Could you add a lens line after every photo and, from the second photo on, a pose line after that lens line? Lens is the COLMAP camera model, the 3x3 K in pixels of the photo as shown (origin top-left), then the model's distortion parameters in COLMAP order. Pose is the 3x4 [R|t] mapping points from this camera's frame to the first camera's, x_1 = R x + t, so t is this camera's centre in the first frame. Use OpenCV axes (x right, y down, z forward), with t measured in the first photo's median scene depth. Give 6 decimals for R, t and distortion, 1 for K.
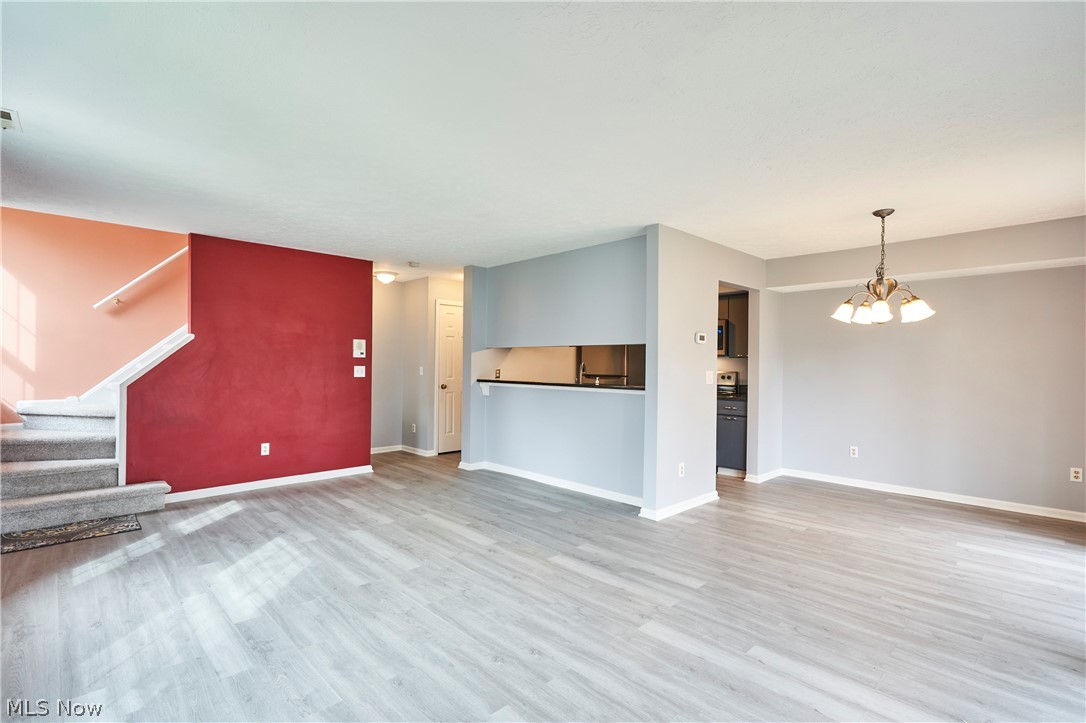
lens RADIAL K [[496.9, 0, 547.3], [0, 496.9, 363.2], [0, 0, 1]] dist [-0.000844, 0.000686]
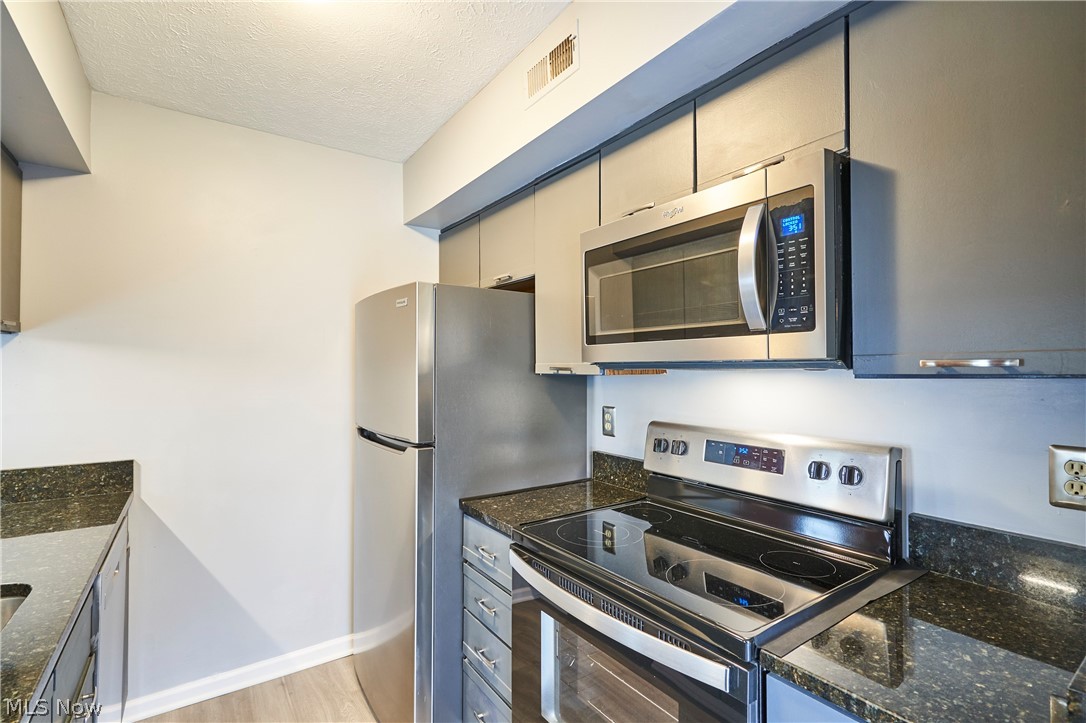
lens RADIAL K [[496.9, 0, 539.9], [0, 496.9, 367.8], [0, 0, 1]] dist [-0.000844, 0.000686]
pose [[0.984902, -0.010100, -0.172816, 0.329317], [0.009041, 0.999935, -0.006913, -0.015772], [0.172875, 0.005246, 0.984930, 0.926577]]
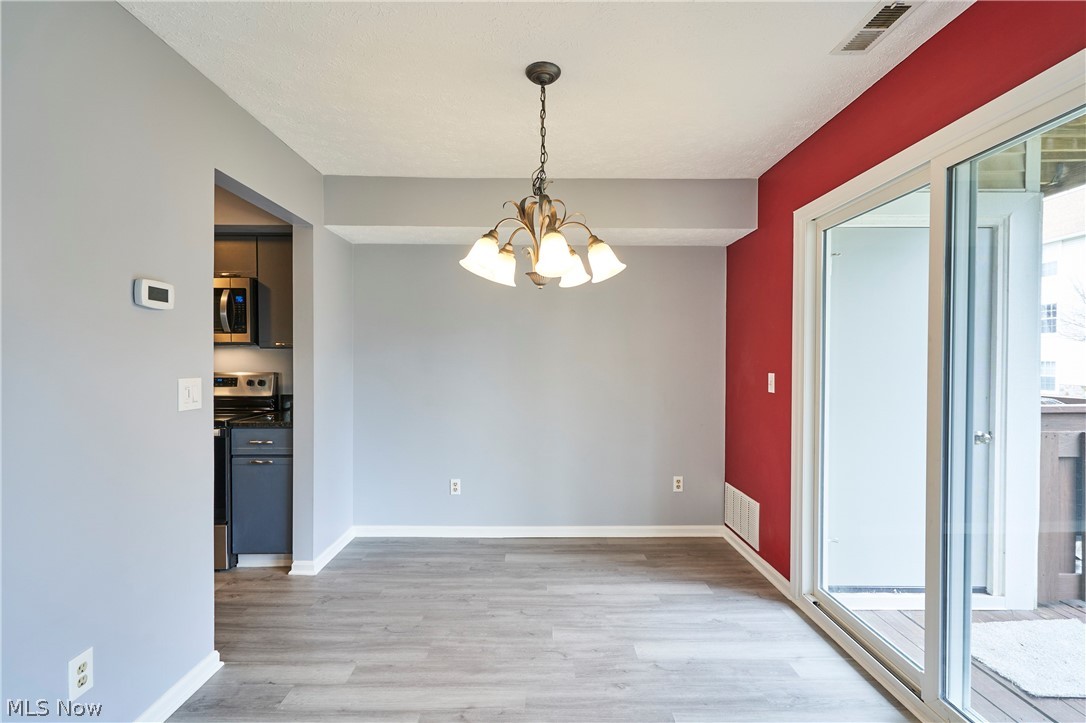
lens RADIAL K [[496.9, 0, 539.3], [0, 496.9, 366.4], [0, 0, 1]] dist [-0.000844, 0.000686]
pose [[0.684060, -0.016994, 0.729227, 0.199929], [0.001328, 0.999756, 0.022052, -0.002825], [-0.729424, -0.014117, 0.683916, 0.450442]]
